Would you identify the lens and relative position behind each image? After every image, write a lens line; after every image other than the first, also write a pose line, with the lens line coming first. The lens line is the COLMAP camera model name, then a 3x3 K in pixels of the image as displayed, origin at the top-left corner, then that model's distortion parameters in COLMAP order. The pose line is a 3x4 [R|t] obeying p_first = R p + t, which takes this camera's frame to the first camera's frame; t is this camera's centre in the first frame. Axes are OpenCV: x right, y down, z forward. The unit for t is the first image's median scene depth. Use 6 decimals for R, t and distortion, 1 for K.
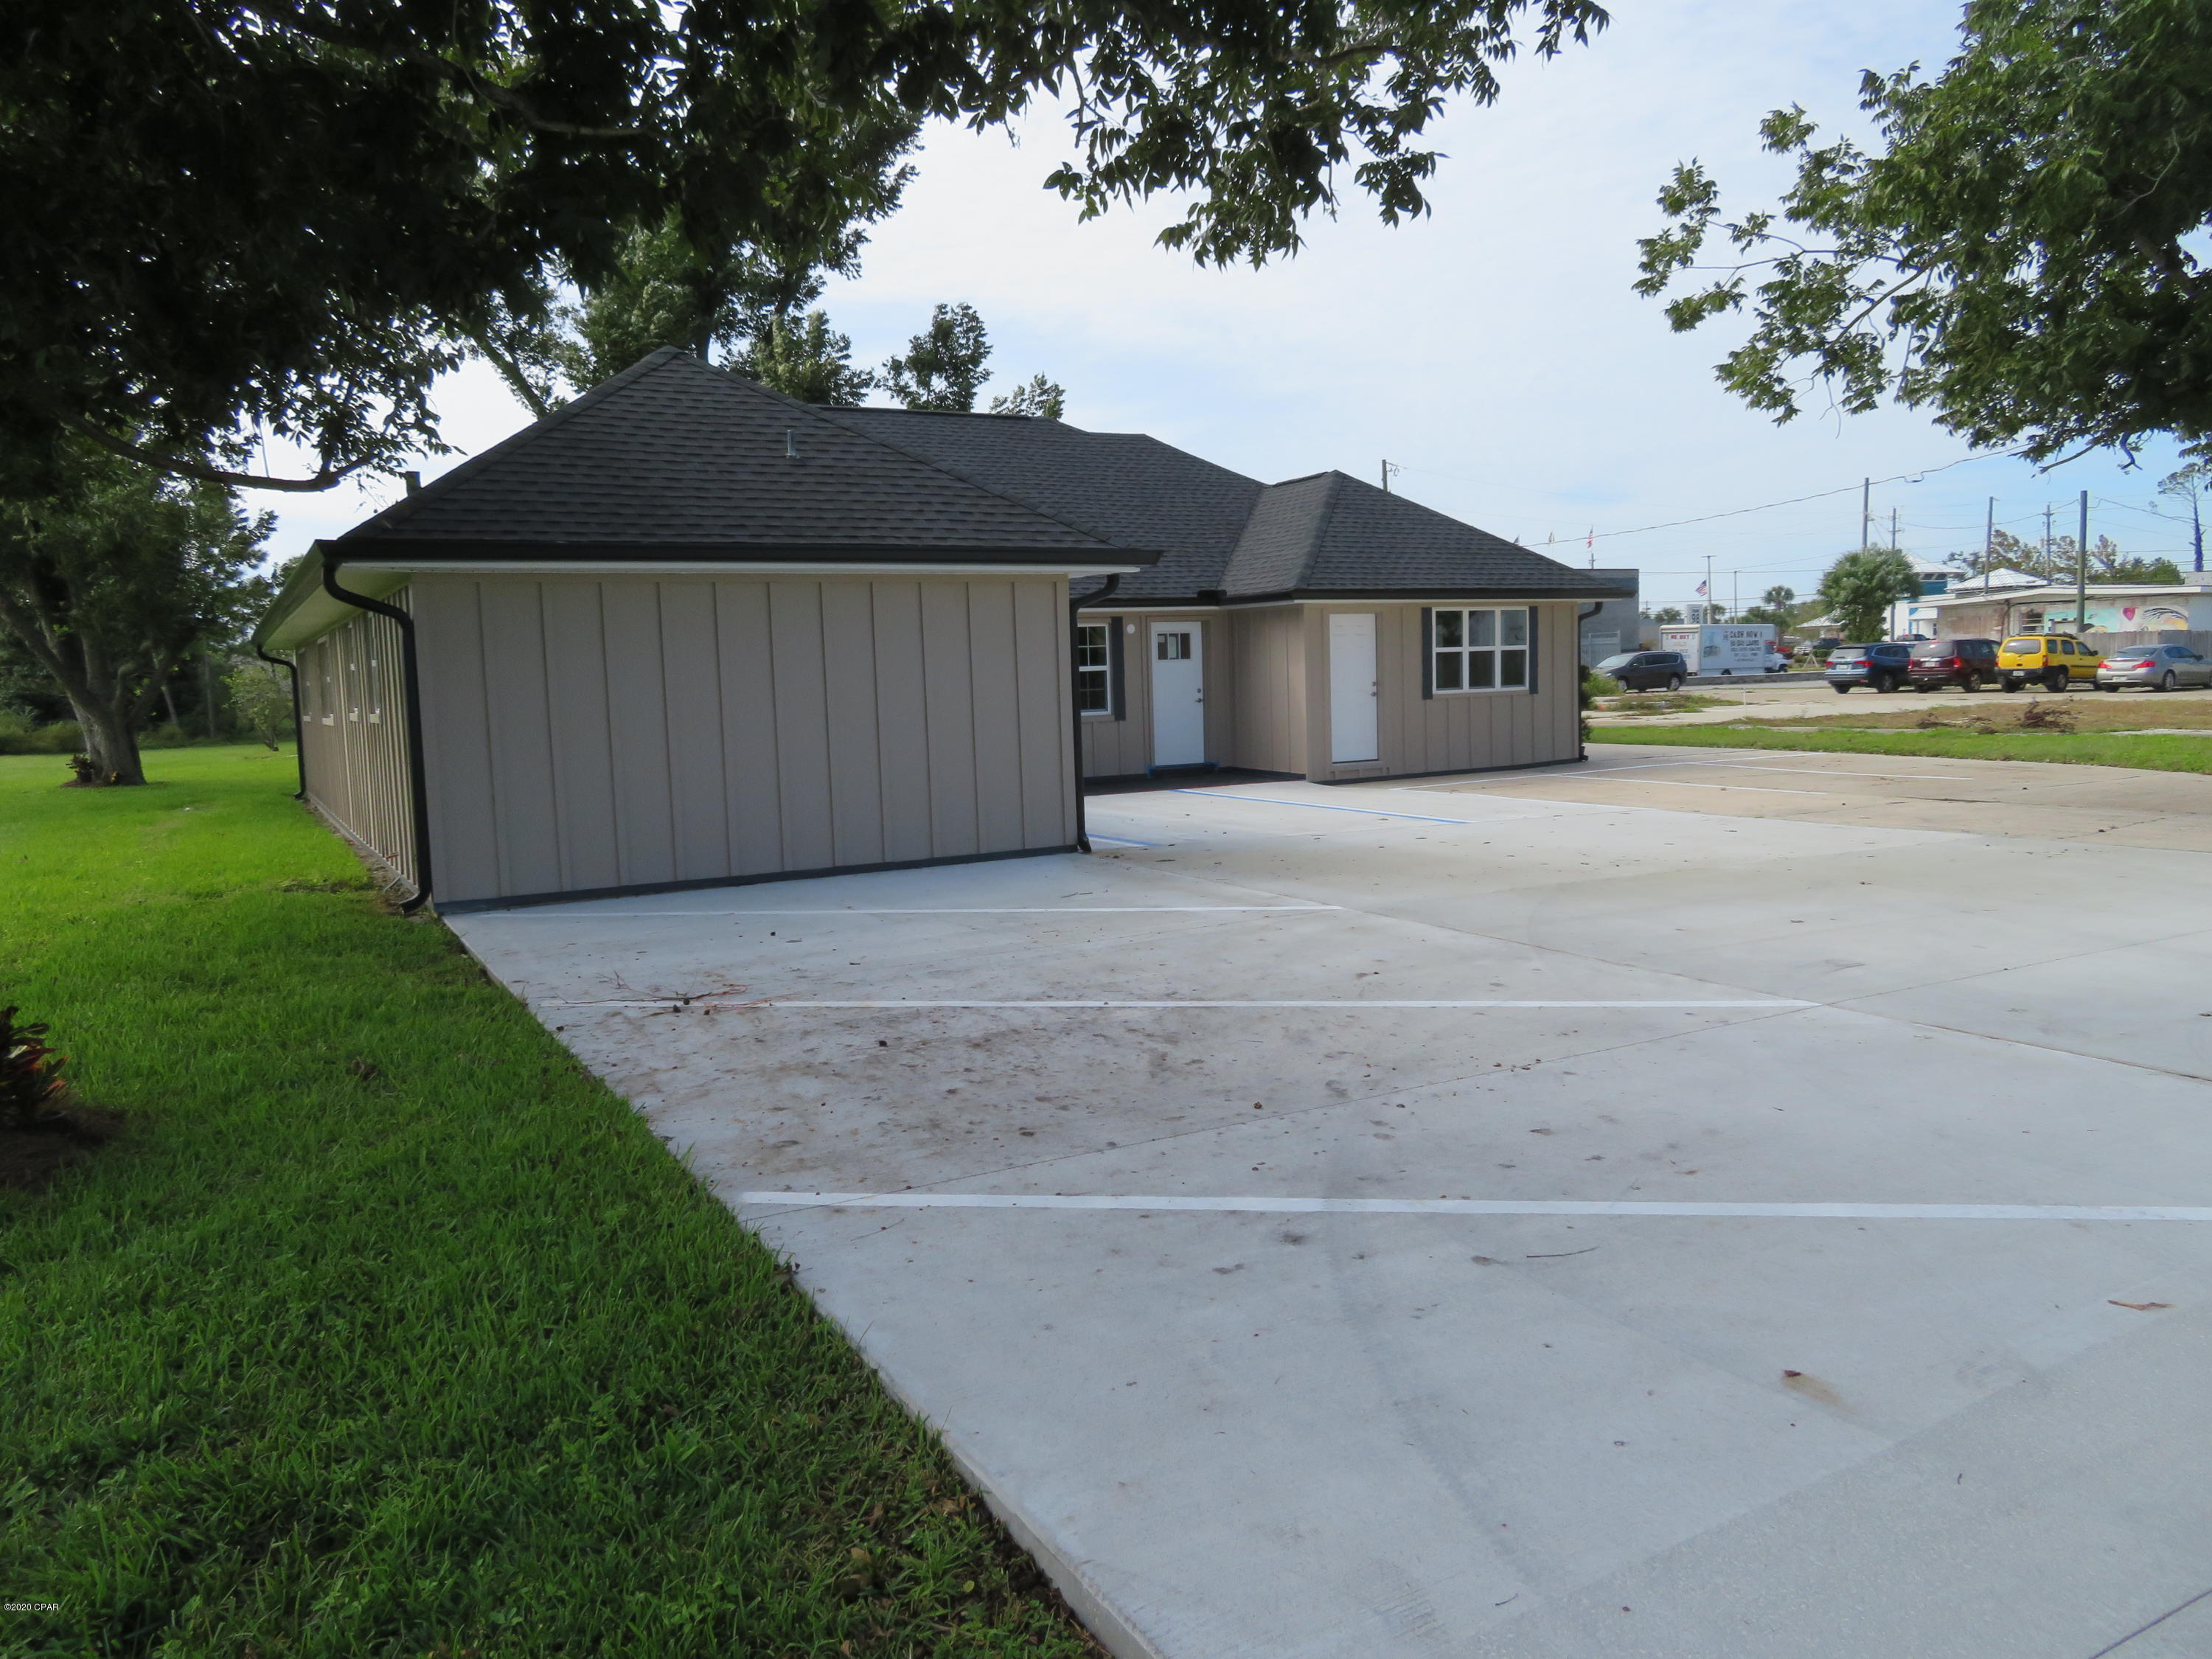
lens RADIAL K [[1624.2, 0, 1106.0], [0, 1624.2, 829.5], [0, 0, 1]] dist [-0.005831, -0.000373]
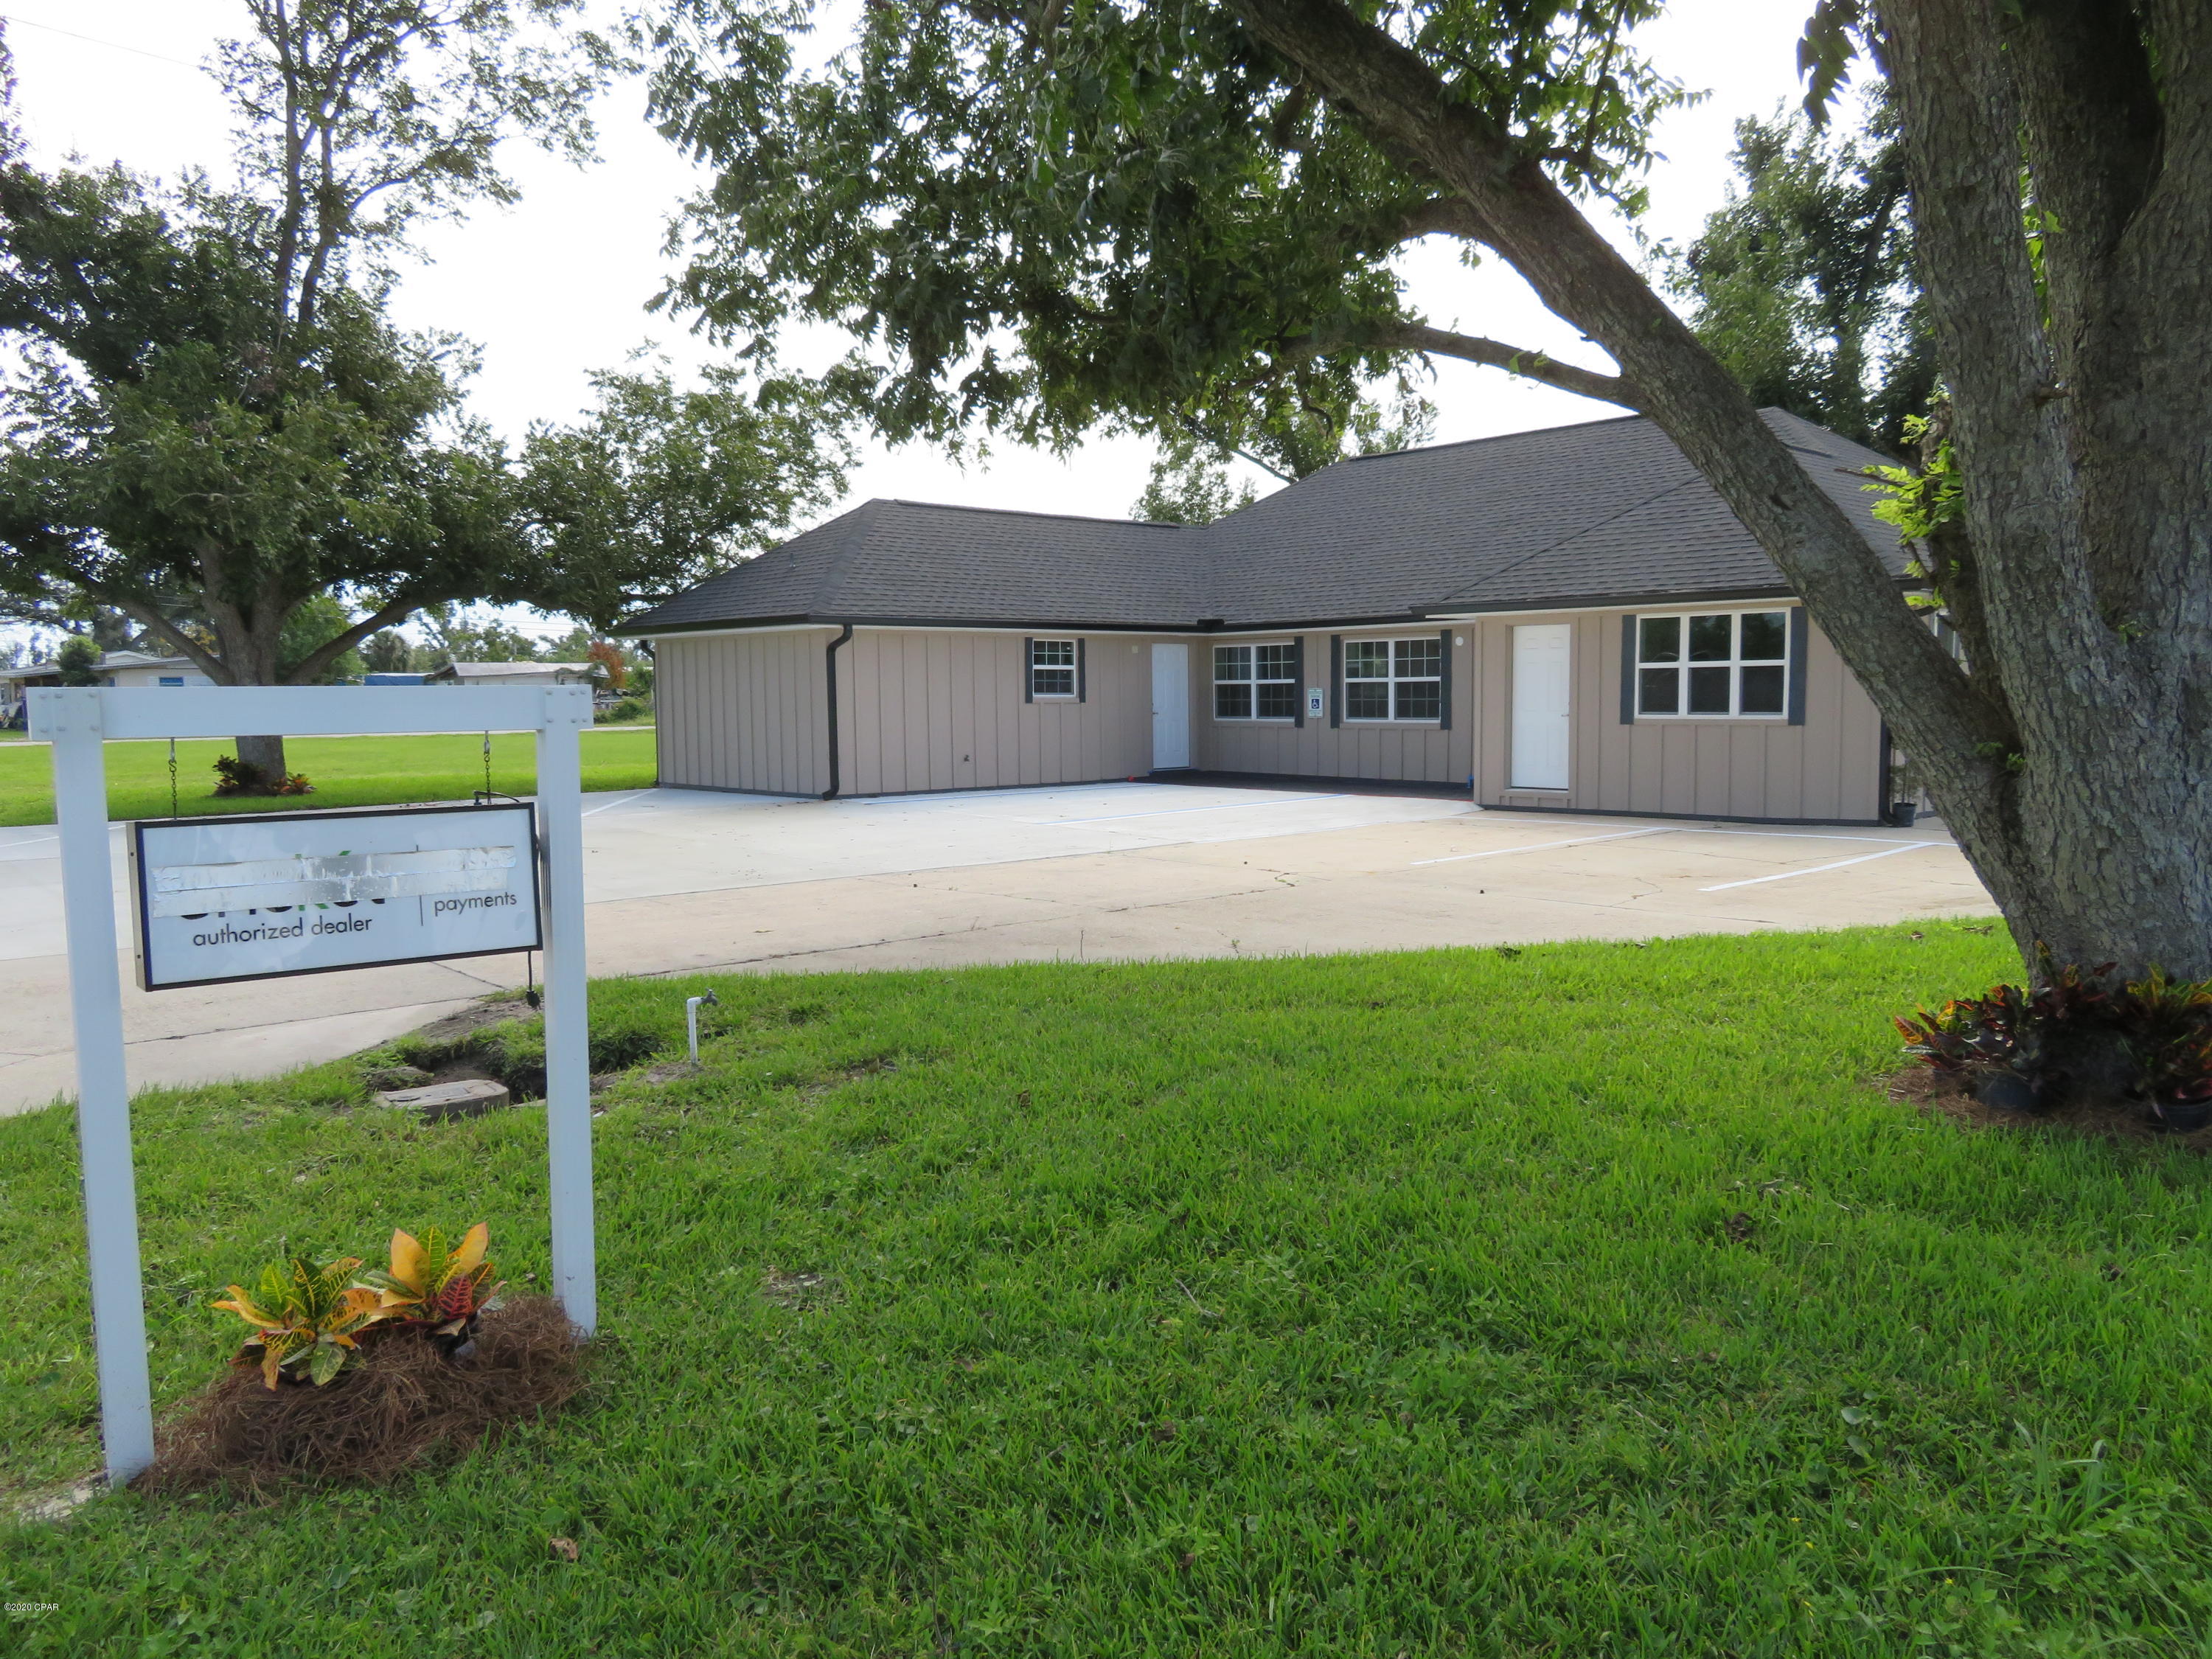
lens RADIAL K [[1593.4, 0, 1118.3], [0, 1593.4, 834.7], [0, 0, 1]] dist [-0.003963, 0.004294]
pose [[0.220219, 0.117507, -0.968347, 0.936204], [-0.086825, 0.991139, 0.100527, -0.082918], [0.971579, 0.061939, 0.228470, 0.555316]]
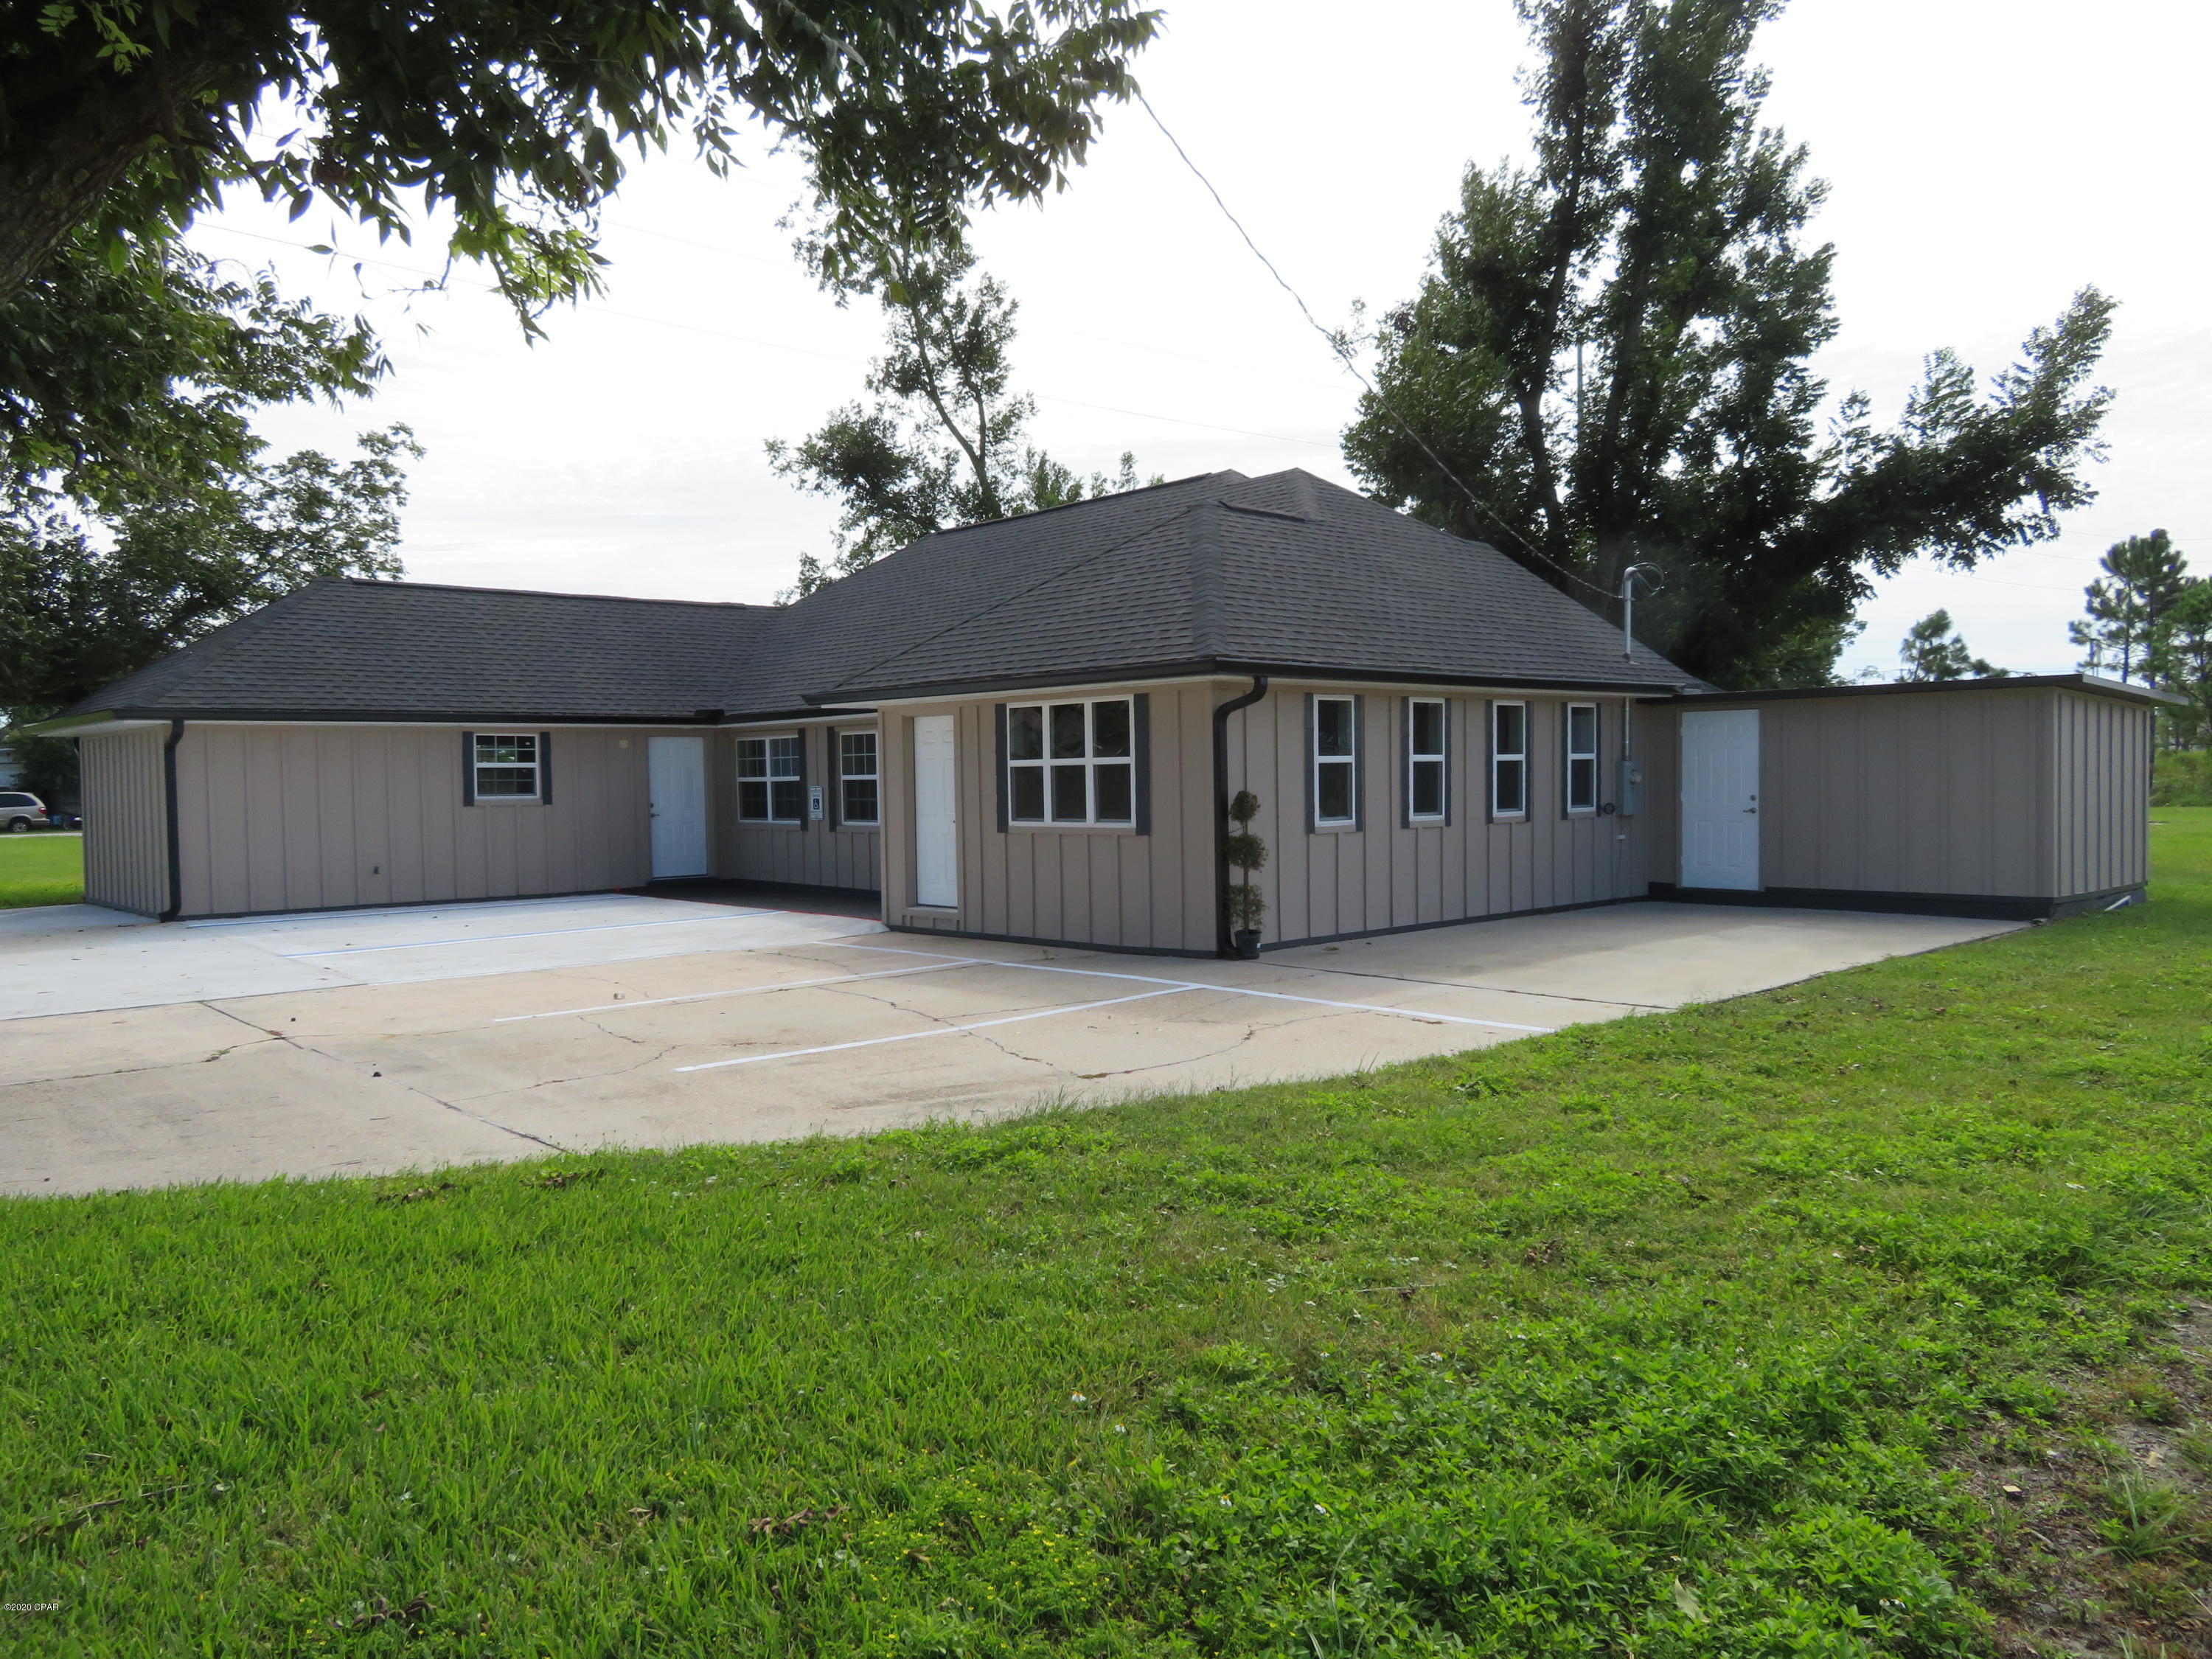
lens RADIAL K [[1593.4, 0, 1118.3], [0, 1593.4, 834.7], [0, 0, 1]] dist [-0.003963, 0.004294]
pose [[0.225115, 0.064519, -0.972194, 0.878018], [-0.080900, 0.995597, 0.047339, -0.115242], [0.970968, 0.067994, 0.229344, 0.882024]]
